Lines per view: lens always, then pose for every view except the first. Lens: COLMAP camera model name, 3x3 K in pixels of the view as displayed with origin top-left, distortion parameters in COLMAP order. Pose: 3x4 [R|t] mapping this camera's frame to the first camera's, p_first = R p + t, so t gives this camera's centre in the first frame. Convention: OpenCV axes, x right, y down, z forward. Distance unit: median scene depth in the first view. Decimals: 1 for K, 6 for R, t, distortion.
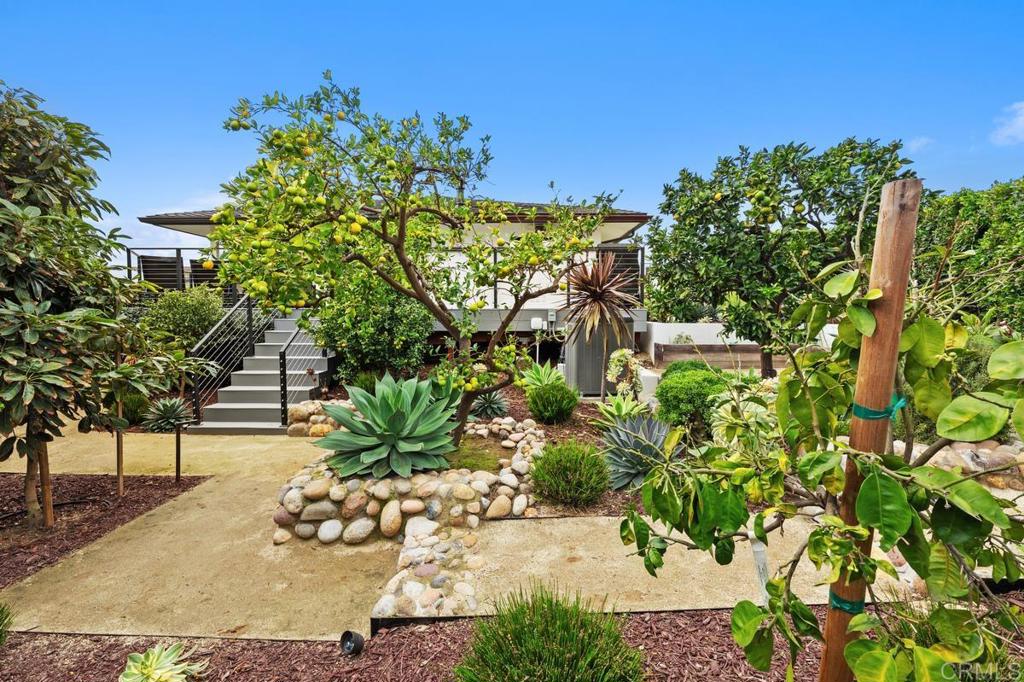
lens RADIAL K [[360.1, 0, 512.0], [0, 360.1, 341.0], [0, 0, 1]] dist [-0.000079, -0.000003]
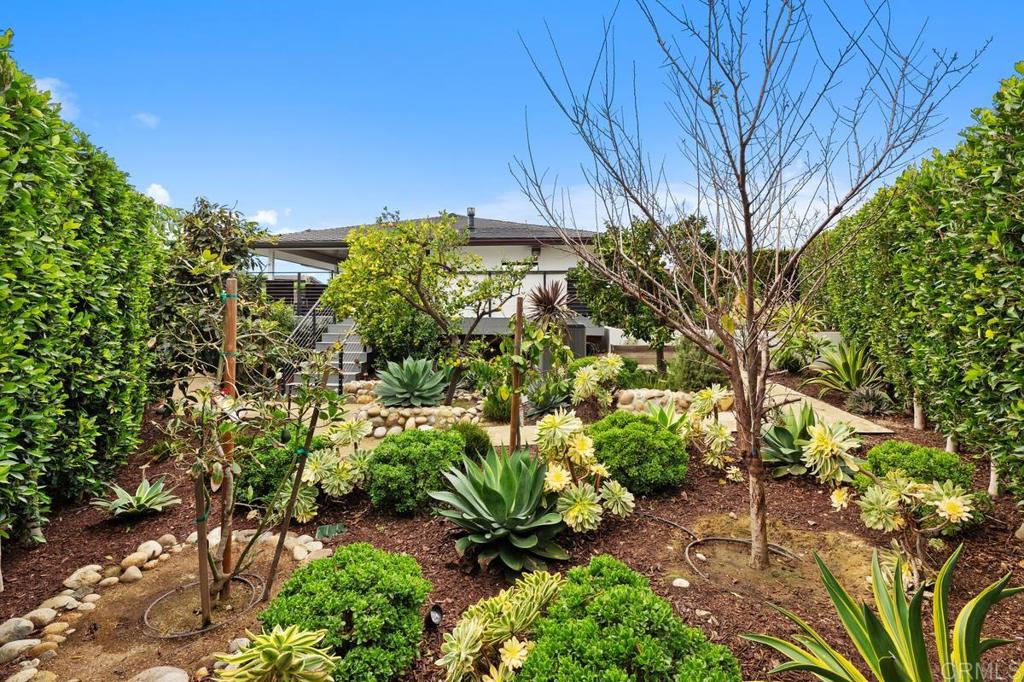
lens RADIAL K [[469.1, 0, 512.0], [0, 469.1, 341.0], [0, 0, 1]] dist [0.000230, -0.000006]
pose [[0.993805, 0.010317, -0.110658, 0.433237], [-0.013509, 0.999513, -0.028142, 0.080972], [0.110314, 0.029463, 0.993460, -1.313715]]
